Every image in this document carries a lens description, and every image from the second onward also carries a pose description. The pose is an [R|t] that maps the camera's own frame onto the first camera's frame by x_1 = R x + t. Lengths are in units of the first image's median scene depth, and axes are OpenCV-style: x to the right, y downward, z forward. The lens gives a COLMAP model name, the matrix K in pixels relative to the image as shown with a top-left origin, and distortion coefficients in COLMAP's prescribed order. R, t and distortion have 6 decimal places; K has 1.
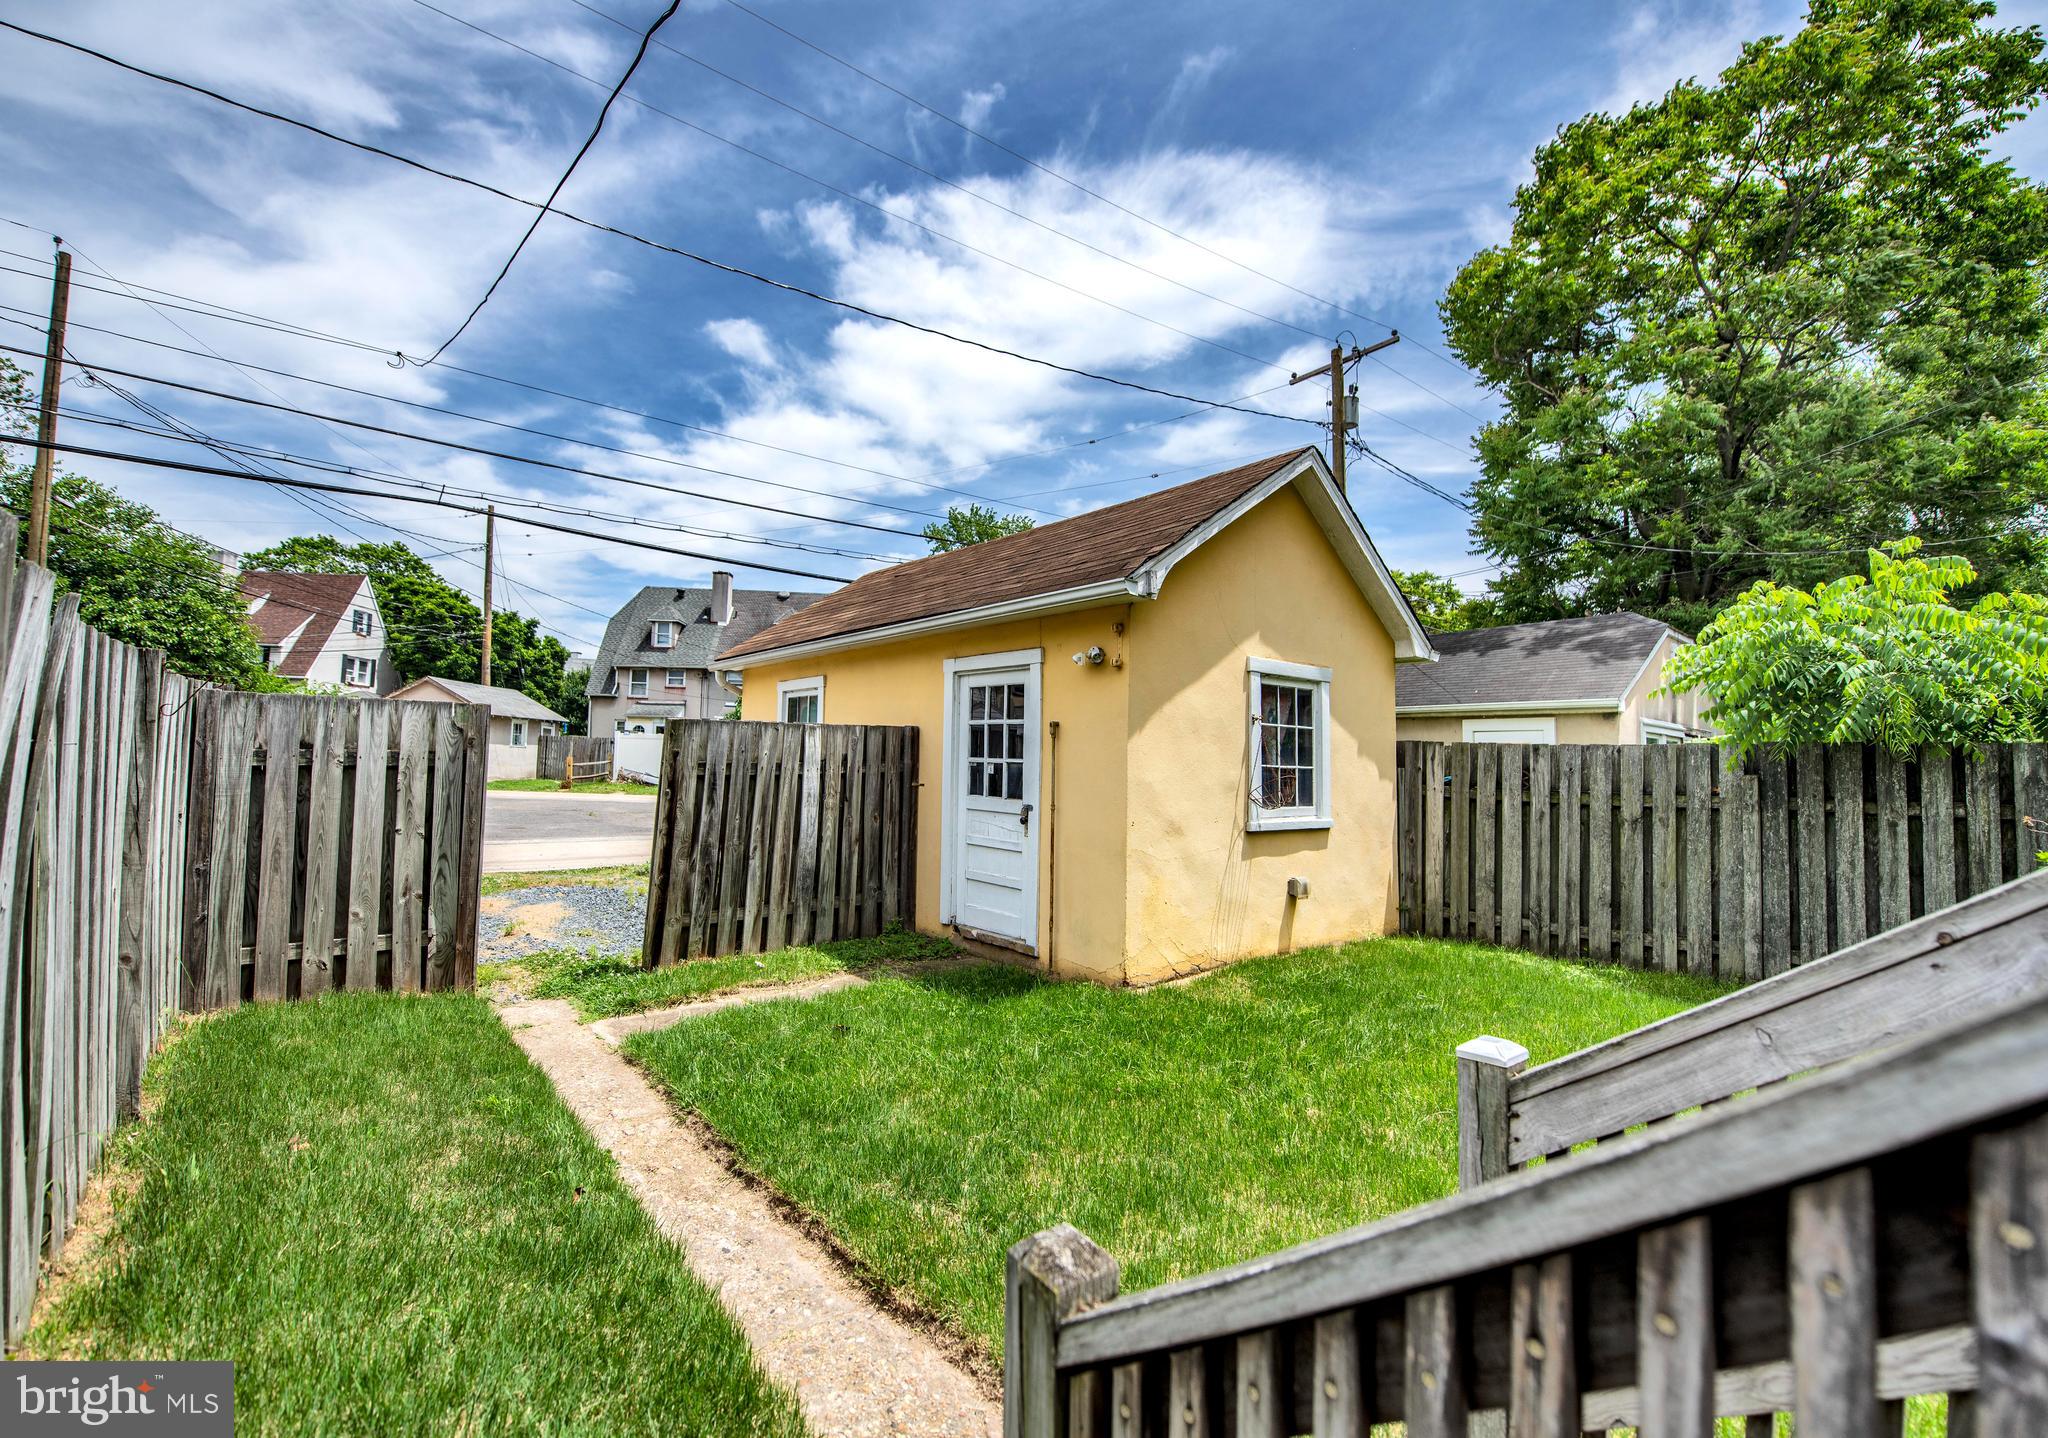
lens RADIAL K [[893.4, 0, 1038.5], [0, 893.4, 712.8], [0, 0, 1]] dist [-0.013592, -0.001327]
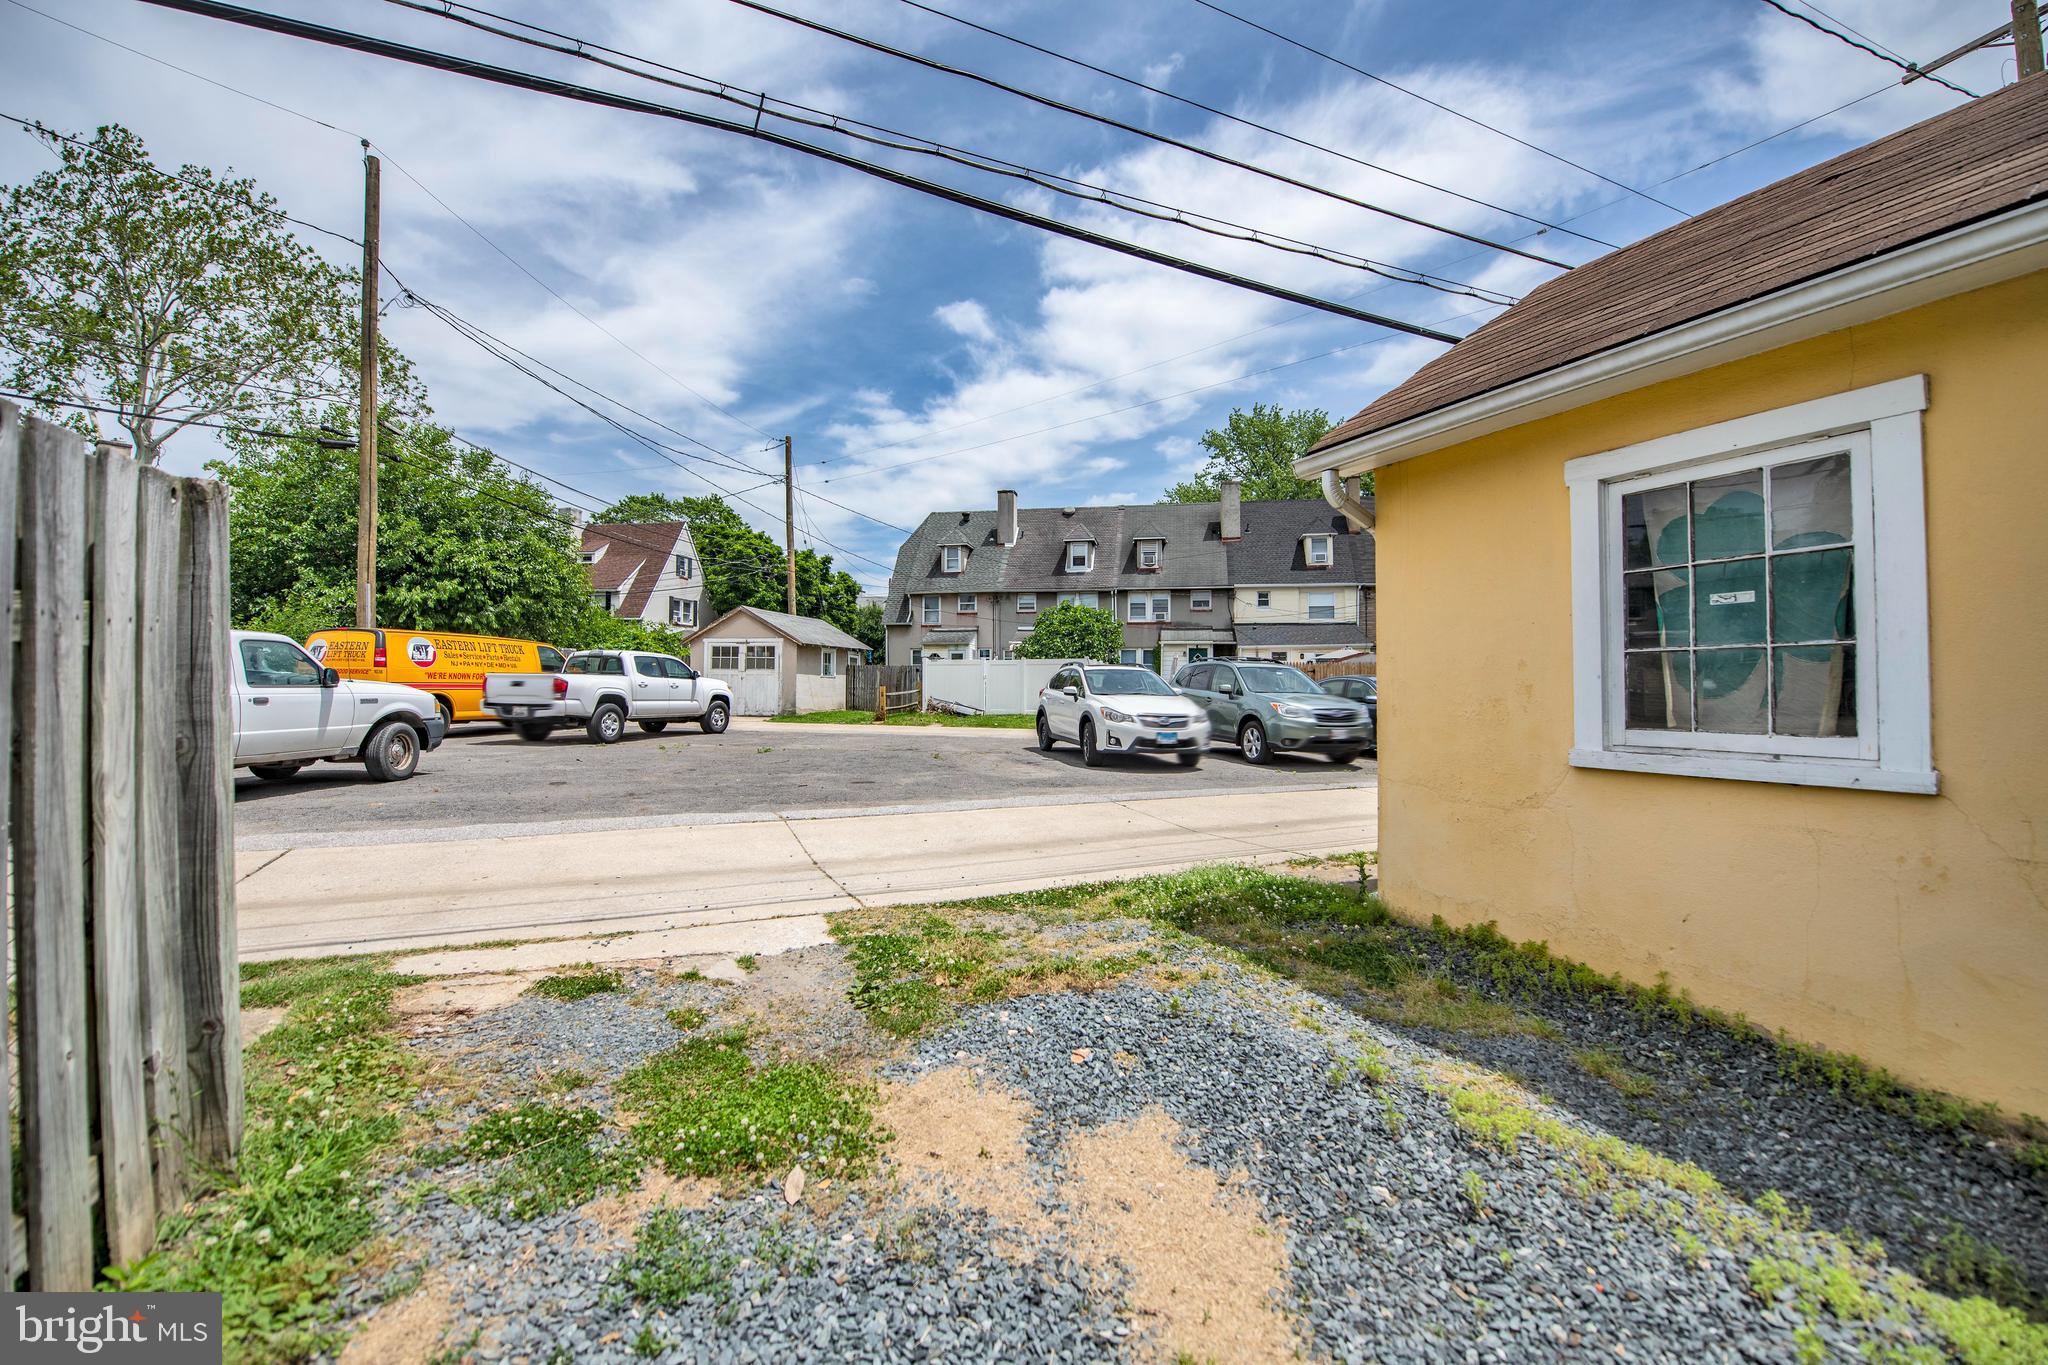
lens RADIAL K [[783.9, 0, 1019.2], [0, 783.9, 688.0], [0, 0, 1]] dist [-0.015797, -0.000327]
pose [[0.965649, -0.021228, -0.258983, -0.167312], [0.035688, 0.998048, 0.051259, 0.013736], [0.257389, -0.058740, 0.964521, 0.236312]]
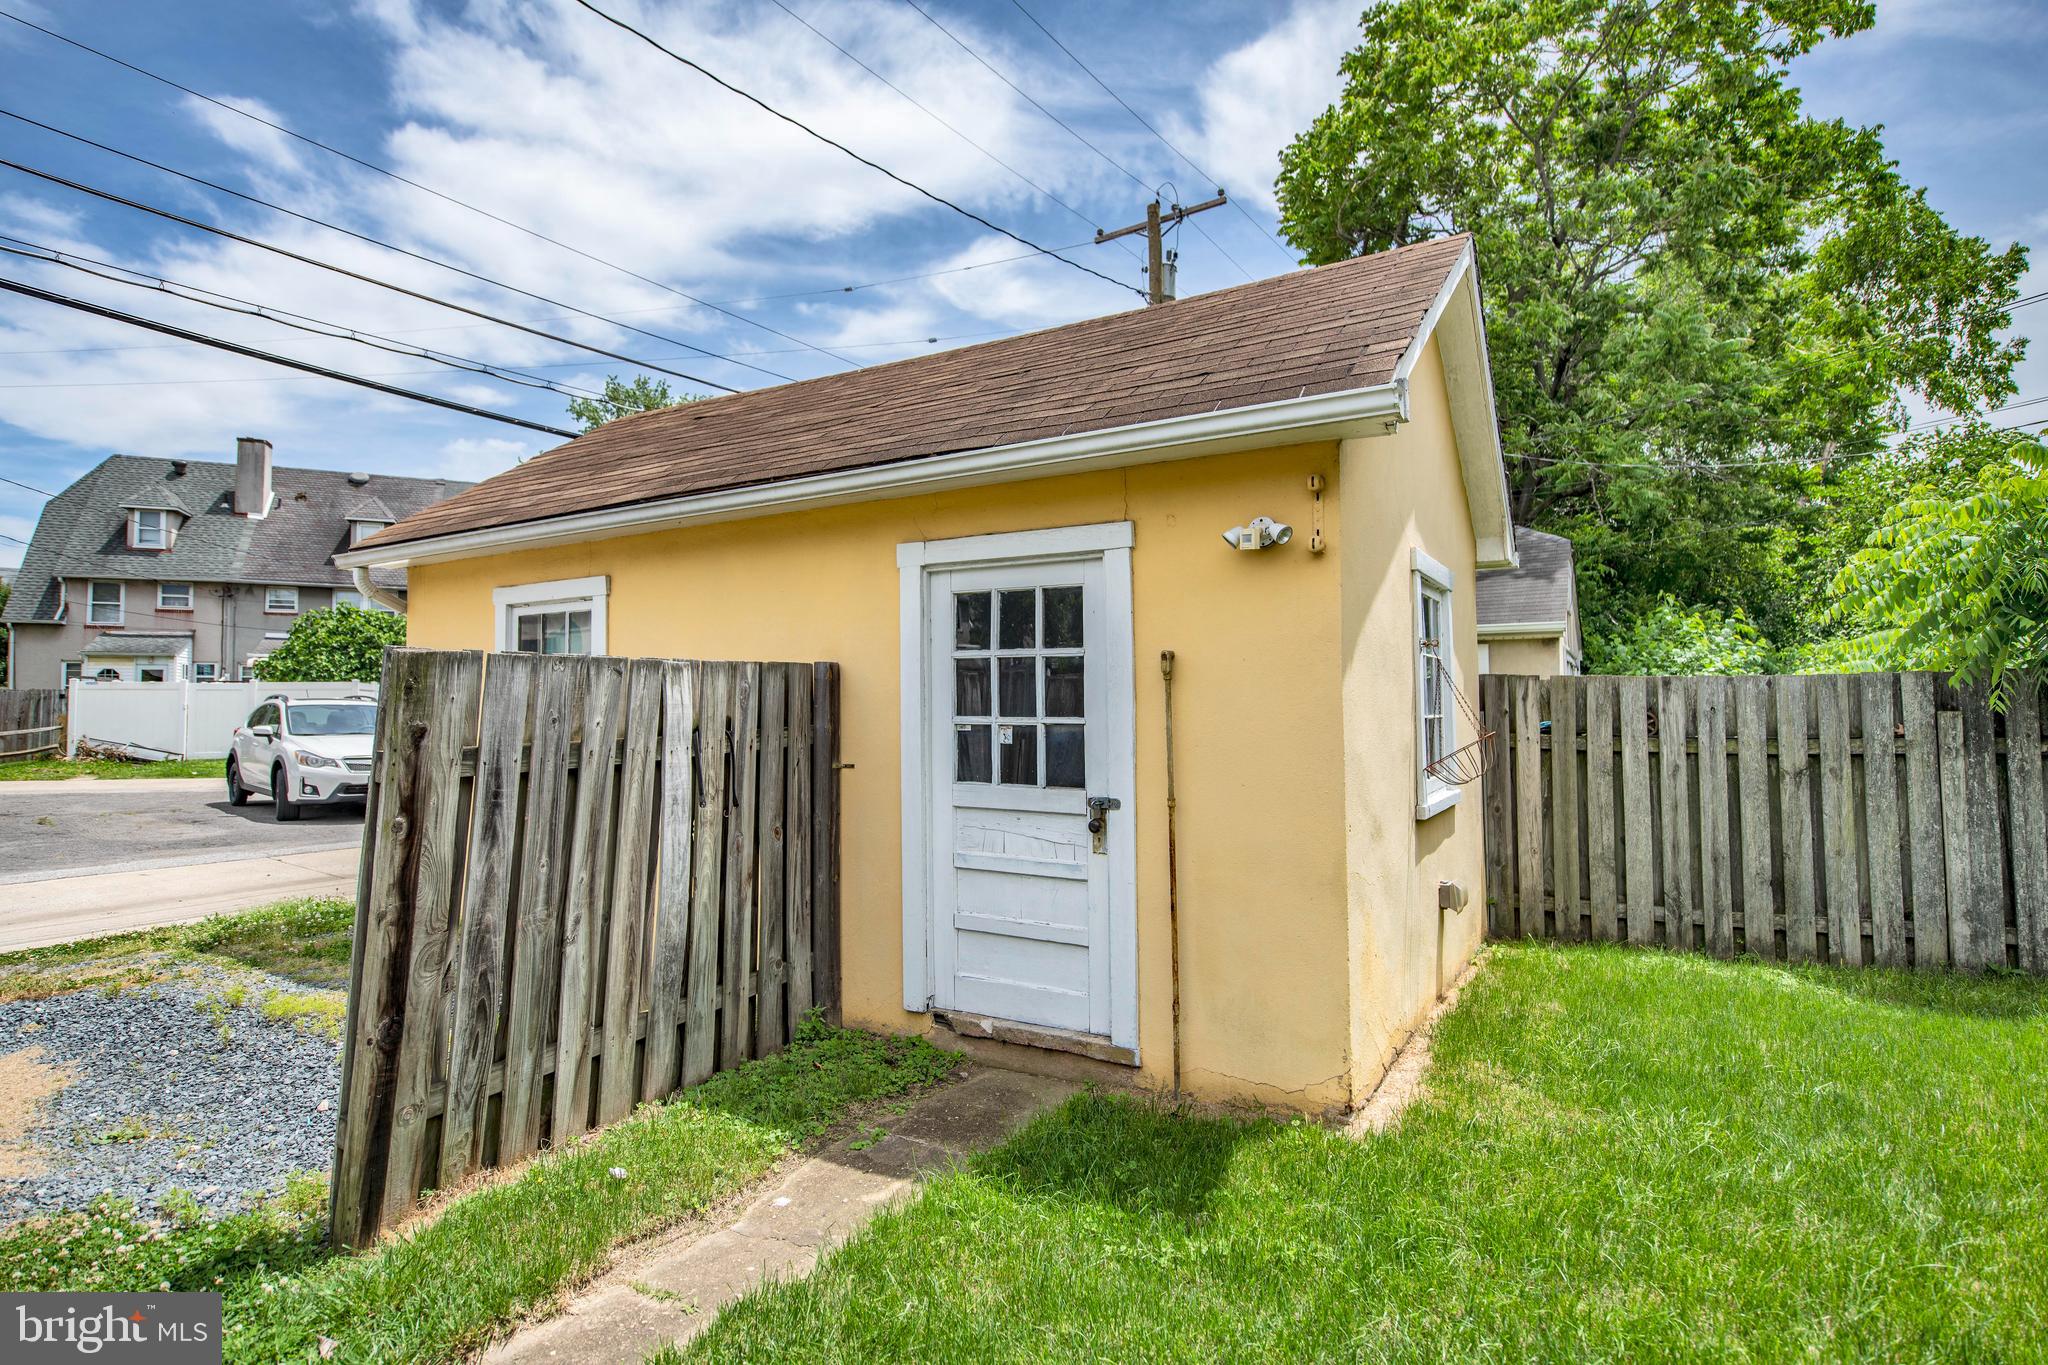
lens RADIAL K [[1014.5, 0, 1040.3], [0, 1014.5, 672.7], [0, 0, 1]] dist [-0.005921, -0.002741]
pose [[0.942324, -0.015113, 0.334360, -0.069264], [0.006350, 0.999608, 0.027285, 0.001443], [-0.334641, -0.023588, 0.942050, 0.106994]]
